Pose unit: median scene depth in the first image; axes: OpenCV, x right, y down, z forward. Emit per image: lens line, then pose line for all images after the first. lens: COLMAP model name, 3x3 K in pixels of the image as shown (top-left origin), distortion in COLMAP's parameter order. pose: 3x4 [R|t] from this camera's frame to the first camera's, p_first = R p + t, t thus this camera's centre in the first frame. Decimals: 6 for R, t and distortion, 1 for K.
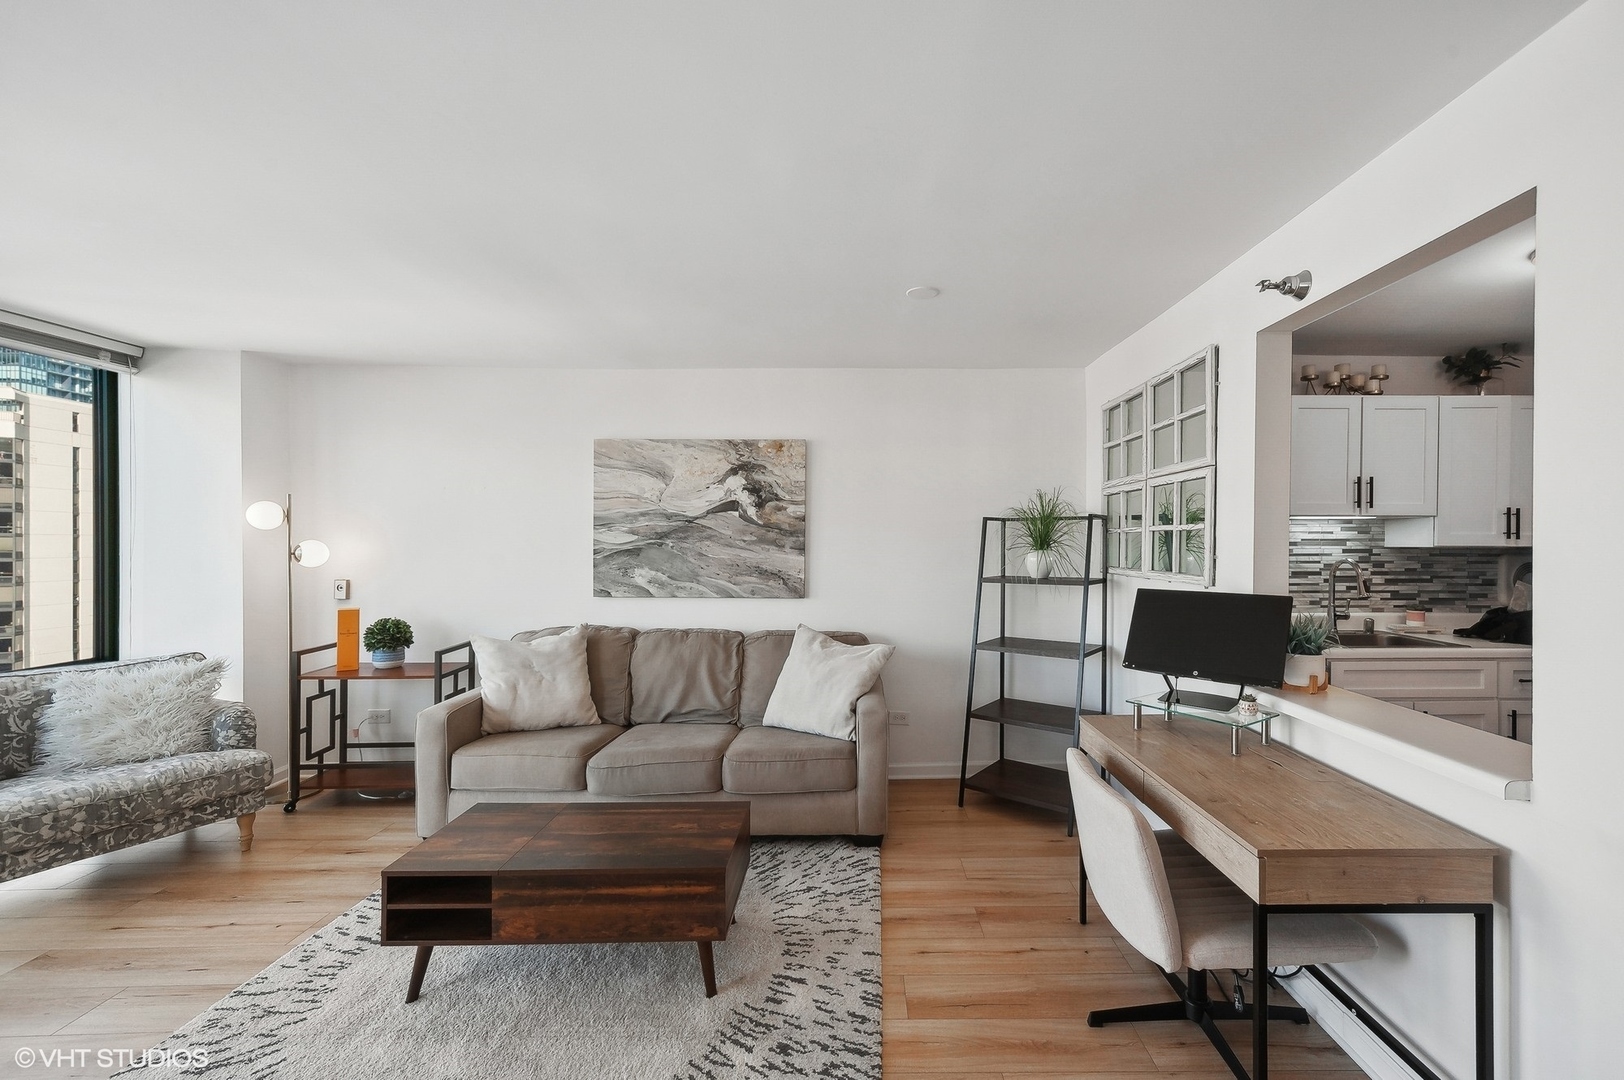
lens RADIAL K [[663.4, 0, 860.4], [0, 663.4, 551.9], [0, 0, 1]] dist [-0.005643, 0.007613]
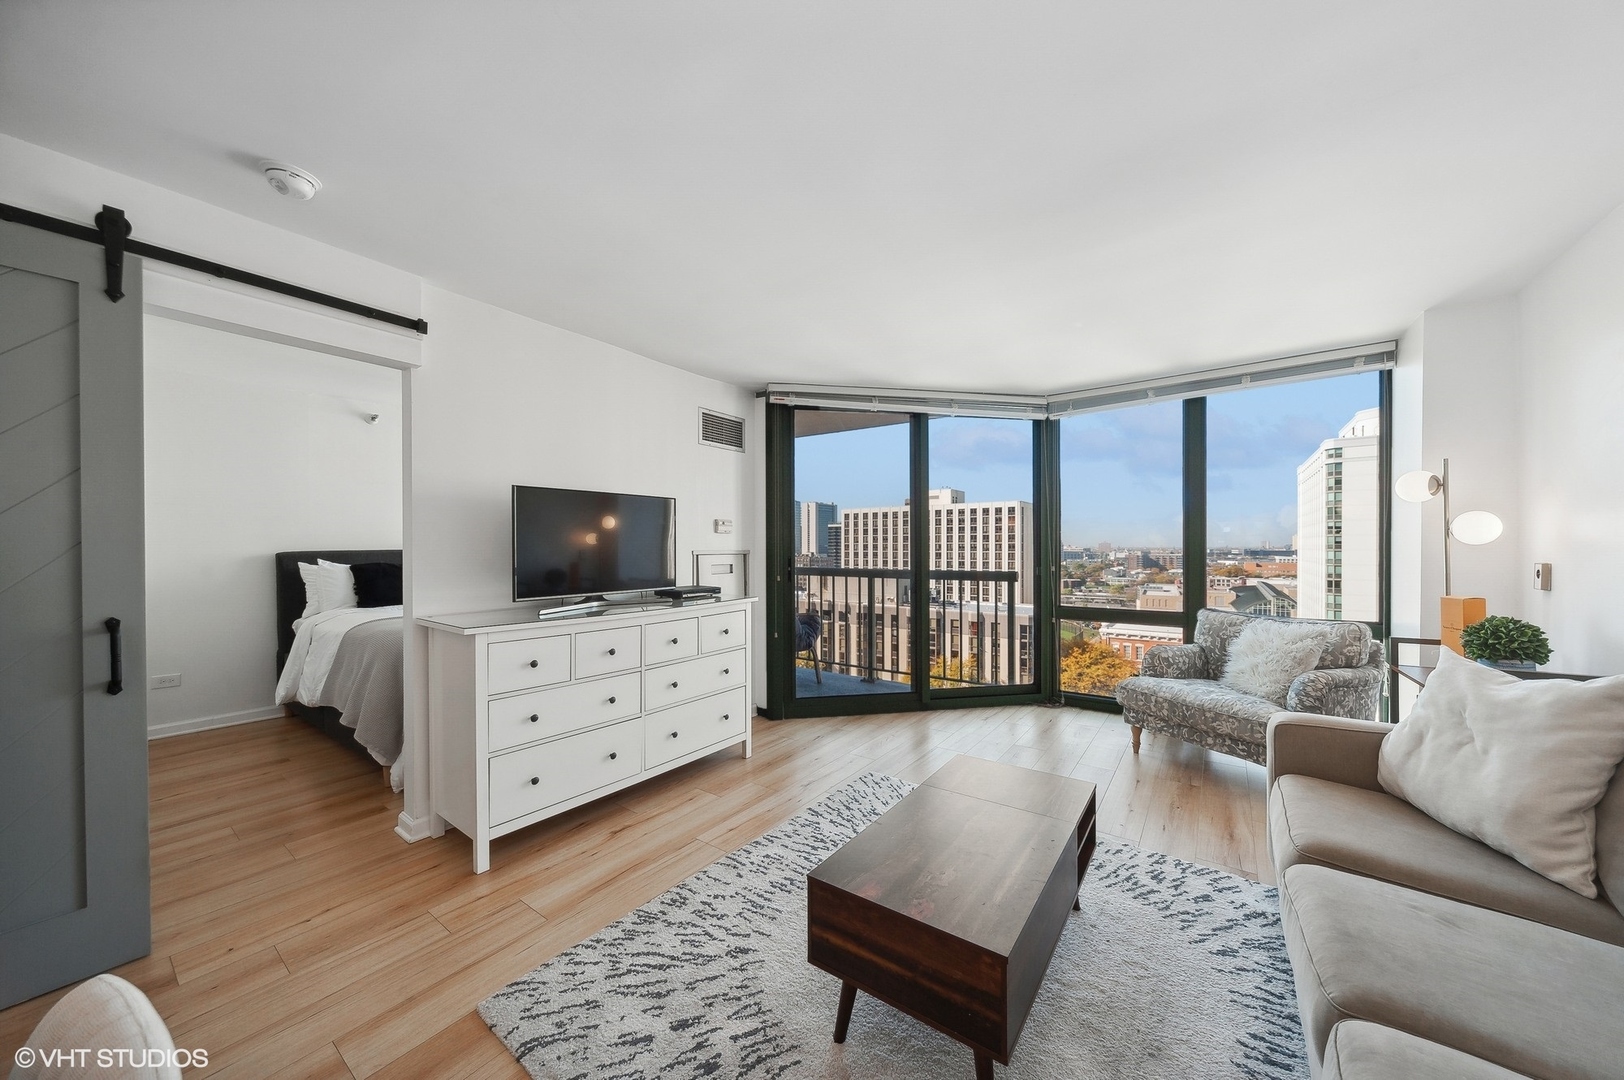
lens RADIAL K [[563.0, 0, 823.6], [0, 563.0, 544.8], [0, 0, 1]] dist [-0.000683, -0.000269]
pose [[-0.589794, -0.001960, -0.807551, 0.200102], [-0.008637, 0.999955, 0.003881, 0.028441], [0.807507, 0.009264, -0.589785, 0.785805]]
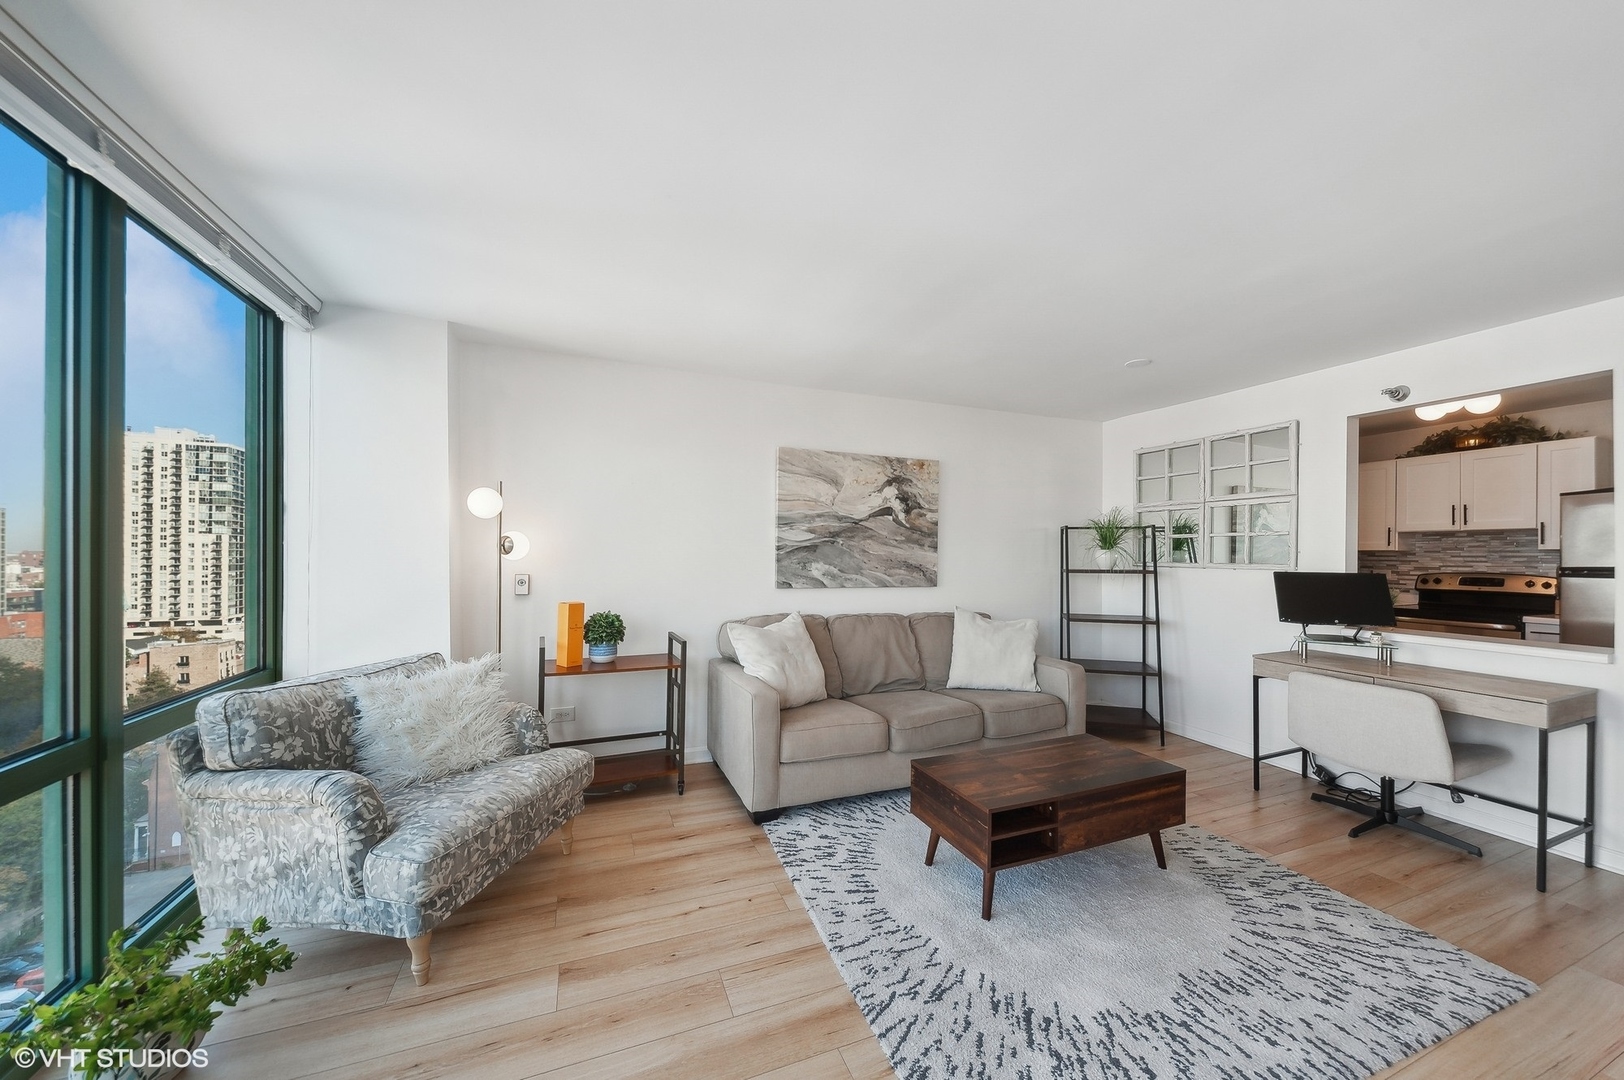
lens RADIAL K [[563.0, 0, 812.4], [0, 563.0, 563.1], [0, 0, 1]] dist [-0.000683, -0.000269]
pose [[0.934135, 0.001920, 0.356914, -0.740628], [-0.003357, 0.999989, 0.003409, 0.023595], [-0.356904, -0.004382, 0.934131, 0.099420]]
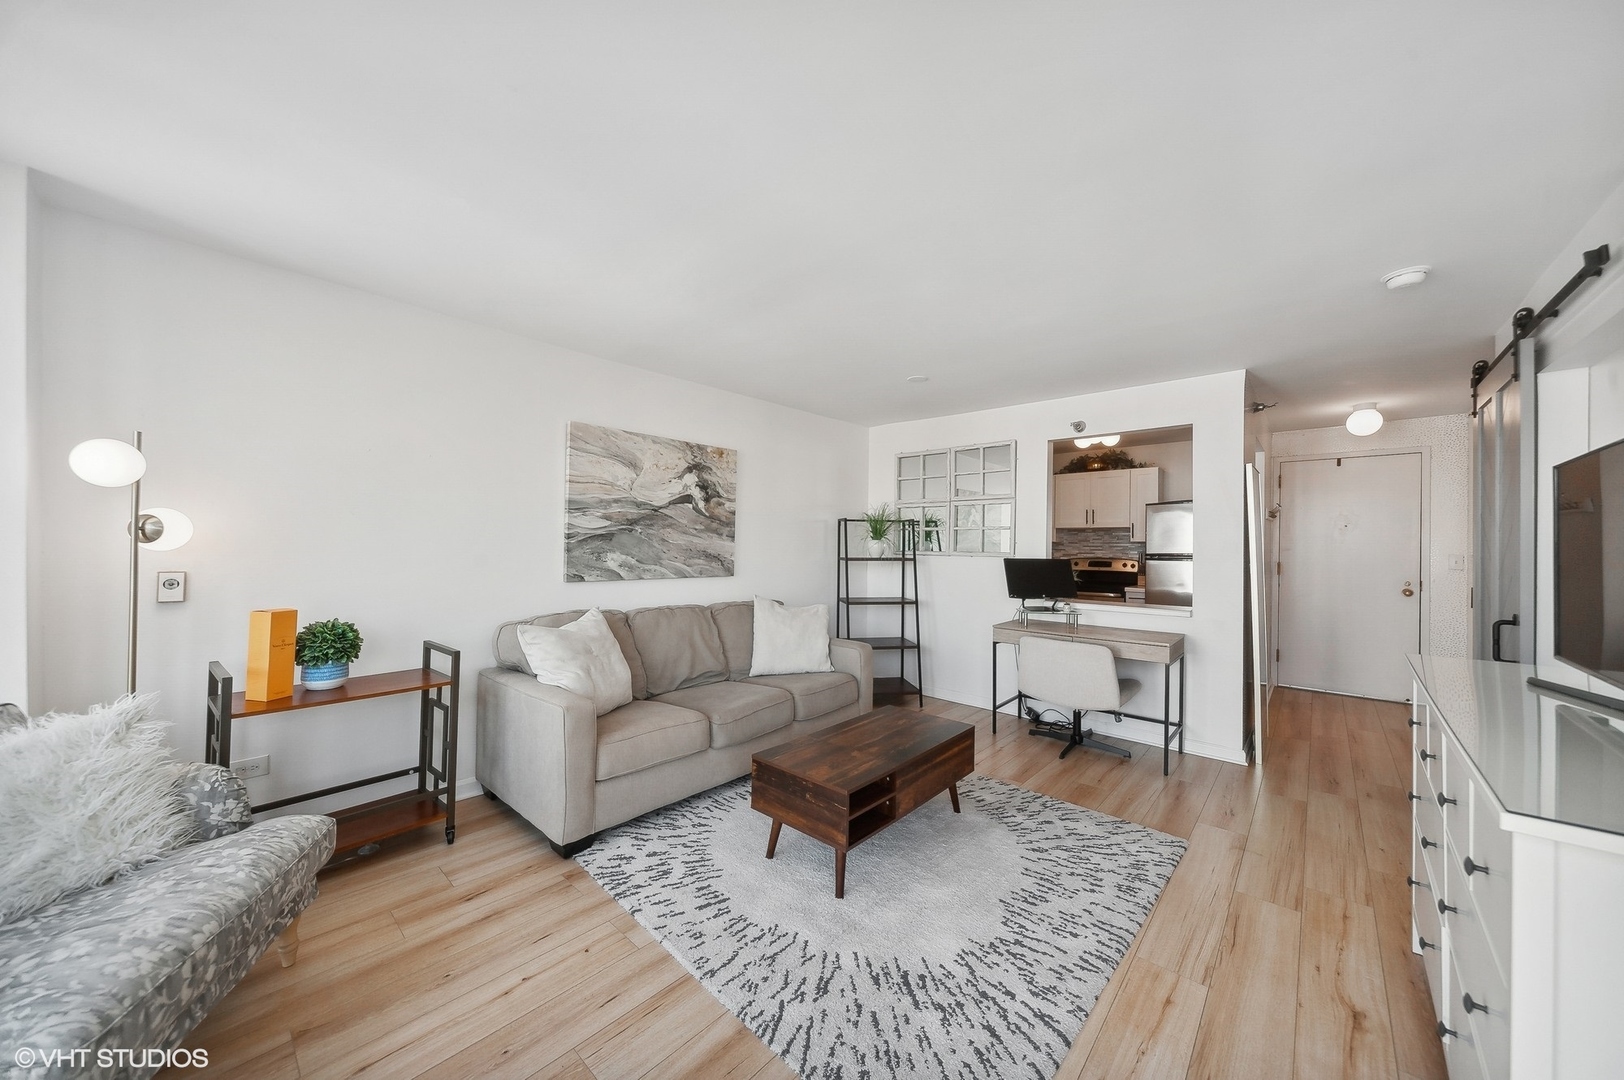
lens RADIAL K [[563.0, 0, 812.0], [0, 563.0, 544.4], [0, 0, 1]] dist [-0.000683, -0.000269]
pose [[0.683271, 0.008875, 0.730111, -0.822056], [0.000065, 0.999925, -0.012216, 0.024161], [-0.730165, 0.008394, 0.683219, 0.183950]]
